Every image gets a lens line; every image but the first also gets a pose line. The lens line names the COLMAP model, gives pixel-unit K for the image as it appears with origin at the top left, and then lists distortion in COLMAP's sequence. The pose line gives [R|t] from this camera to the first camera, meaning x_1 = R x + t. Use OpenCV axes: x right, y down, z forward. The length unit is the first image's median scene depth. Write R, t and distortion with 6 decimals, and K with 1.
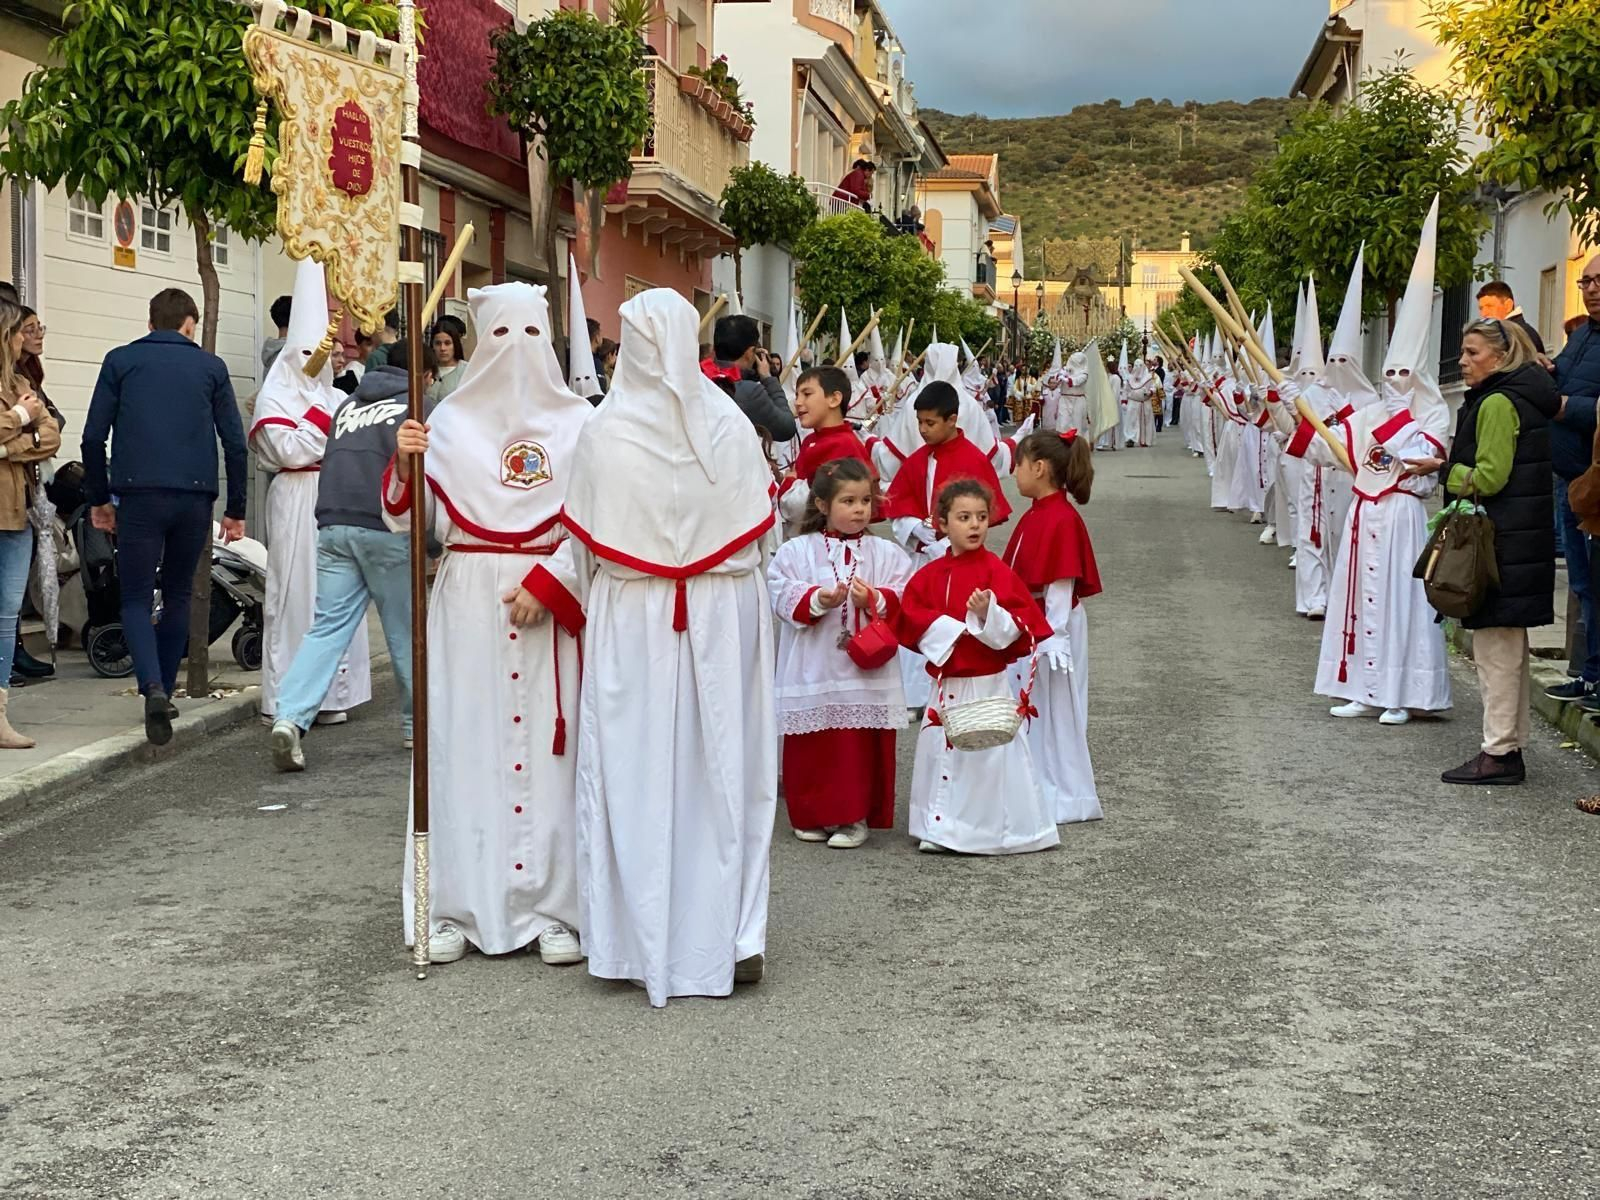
lens RADIAL K [[2317.8, 0, 799.1], [0, 2317.8, 586.6], [0, 0, 1]] dist [0.109034, 0.000000]
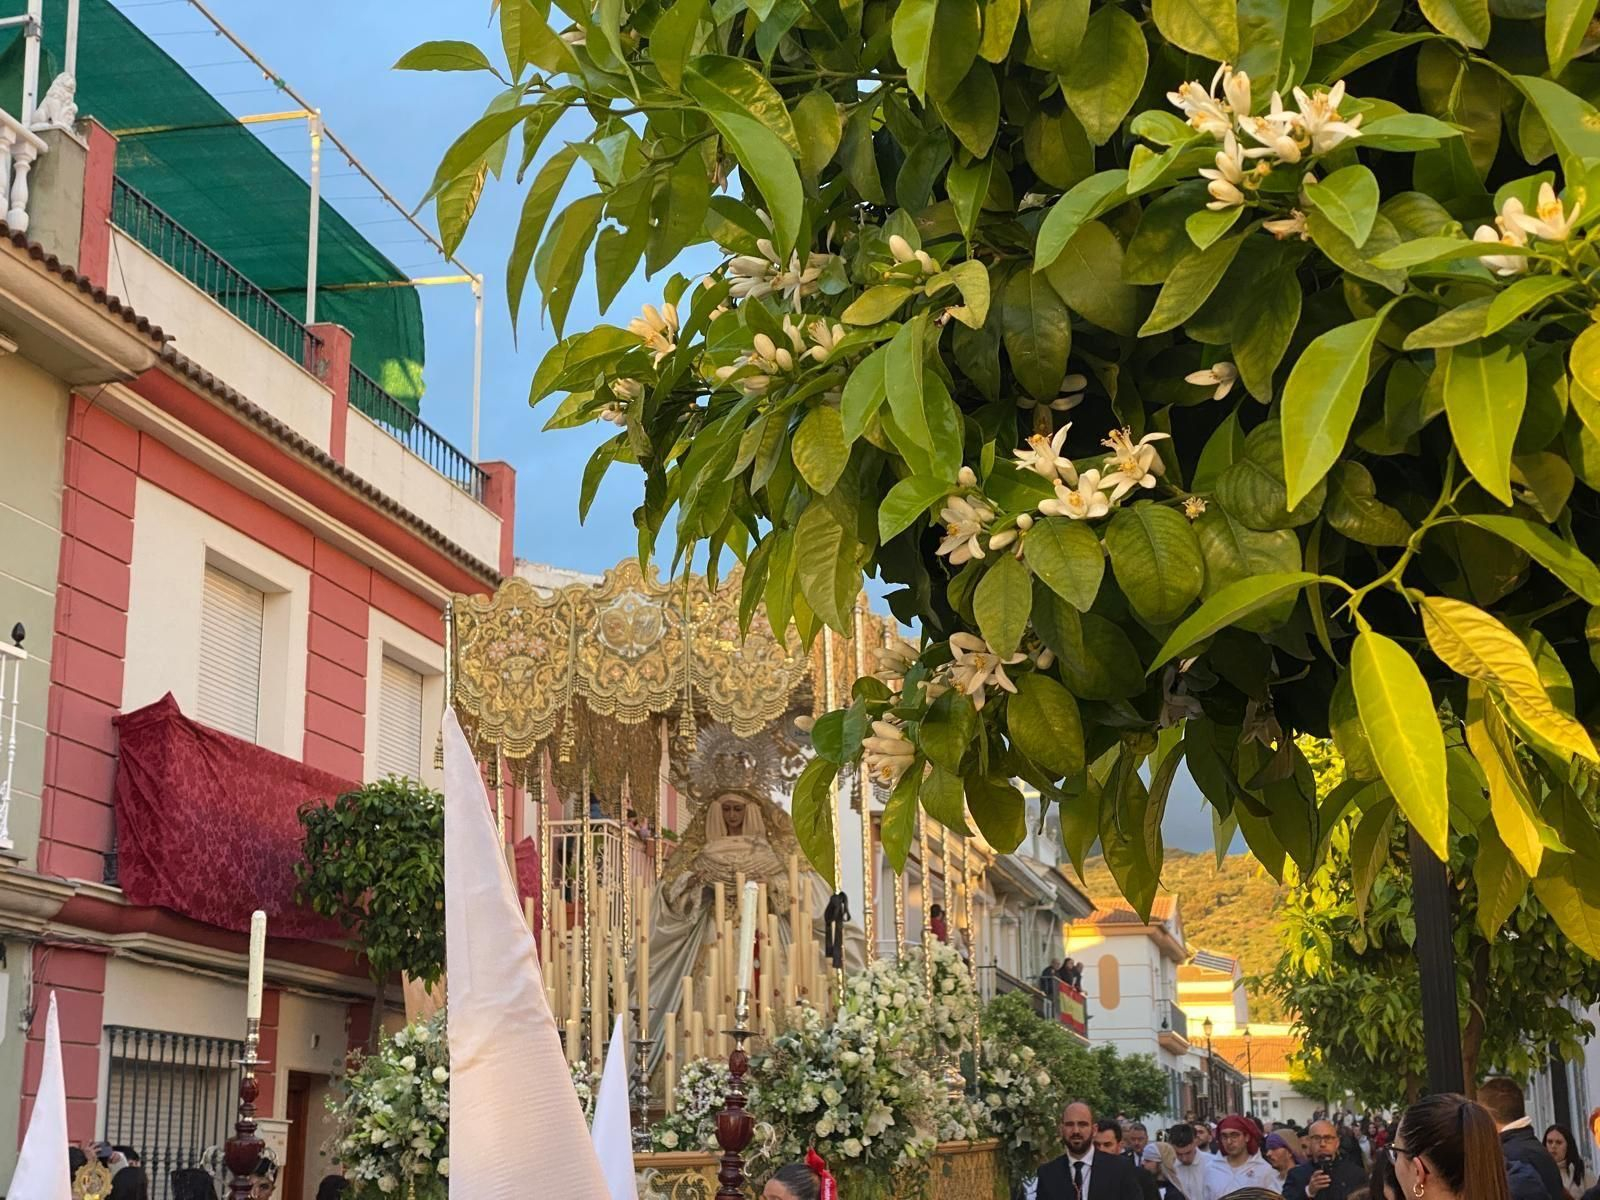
lens RADIAL K [[2317.8, 0, 822.2], [0, 2317.8, 603.6], [0, 0, 1]] dist [0.109034, 0.000000]
pose [[0.994748, -0.048494, -0.090137, 0.142288], [0.018650, 0.951773, -0.306236, -0.040041], [0.100640, 0.302946, 0.947679, 0.173658]]
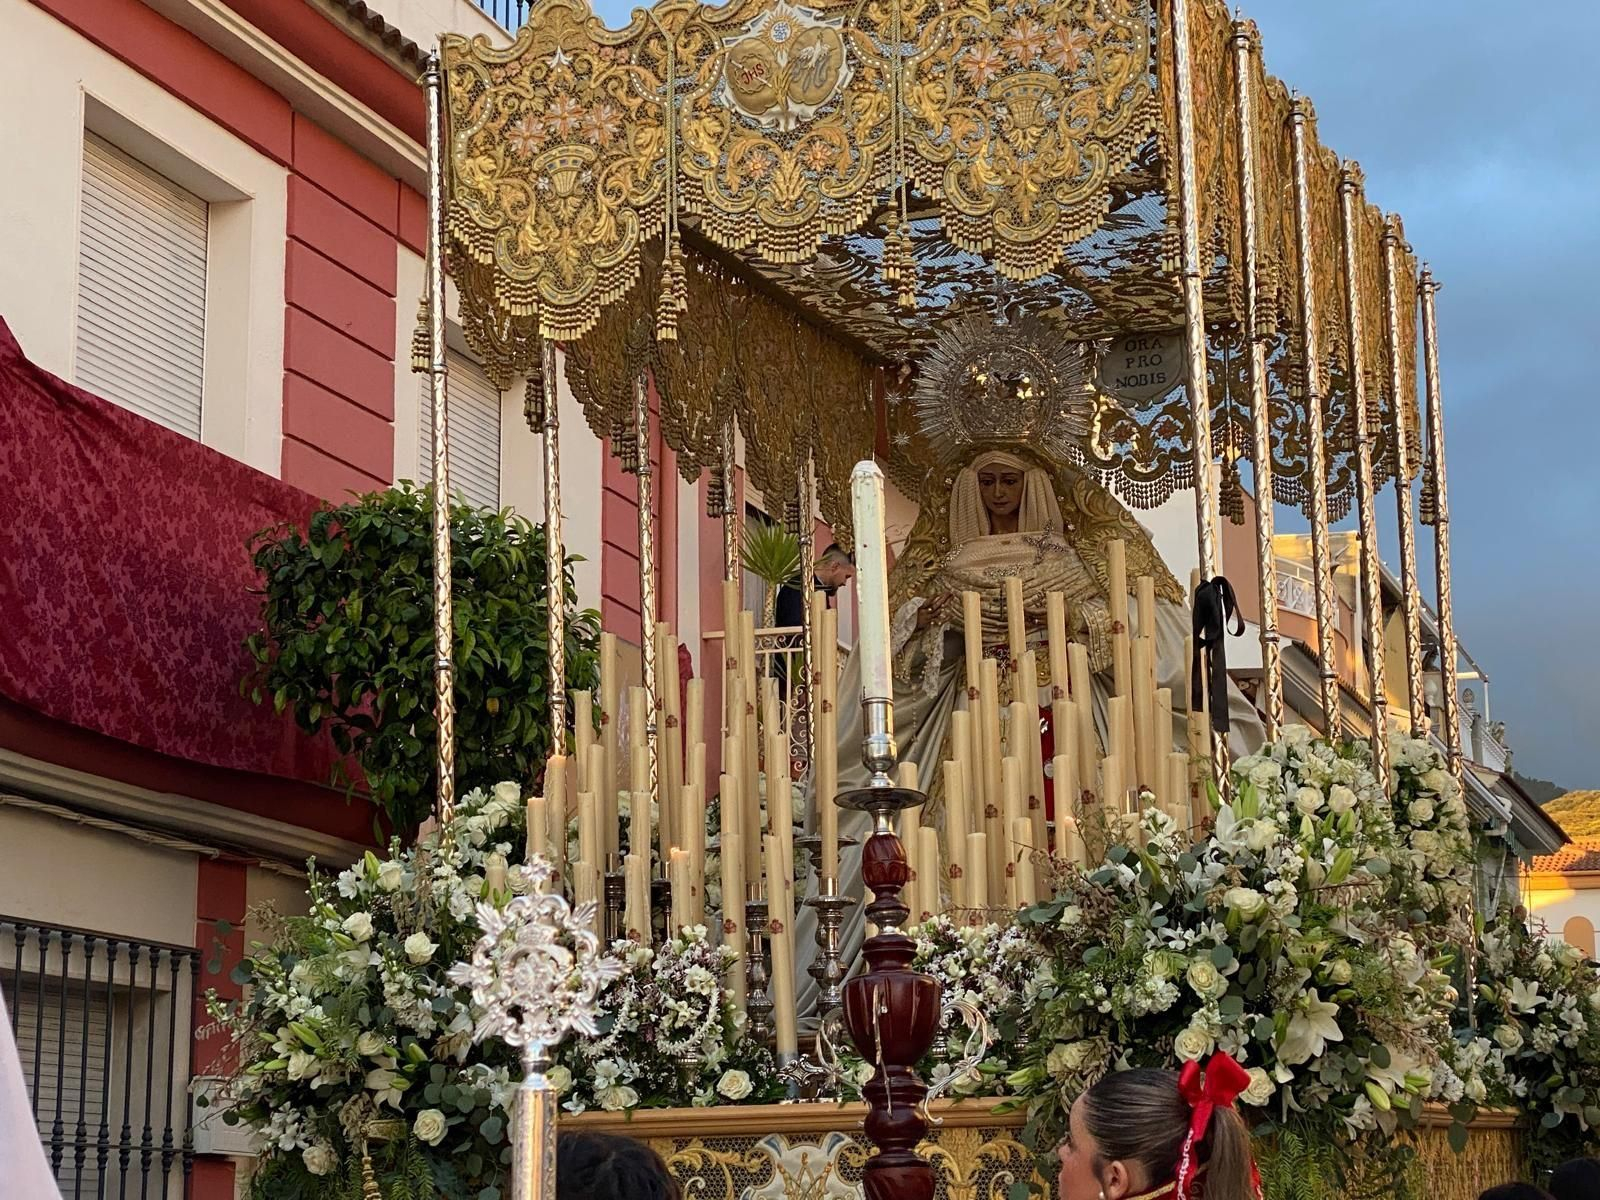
lens RADIAL K [[3094.4, 0, 793.1], [0, 3094.4, 615.4], [0, 0, 1]] dist [0.128429, 0.000000]
pose [[0.976777, -0.058490, -0.206119, 0.116012], [0.001933, 0.964384, -0.264499, -0.045761], [0.214249, 0.257958, 0.942101, 0.400589]]
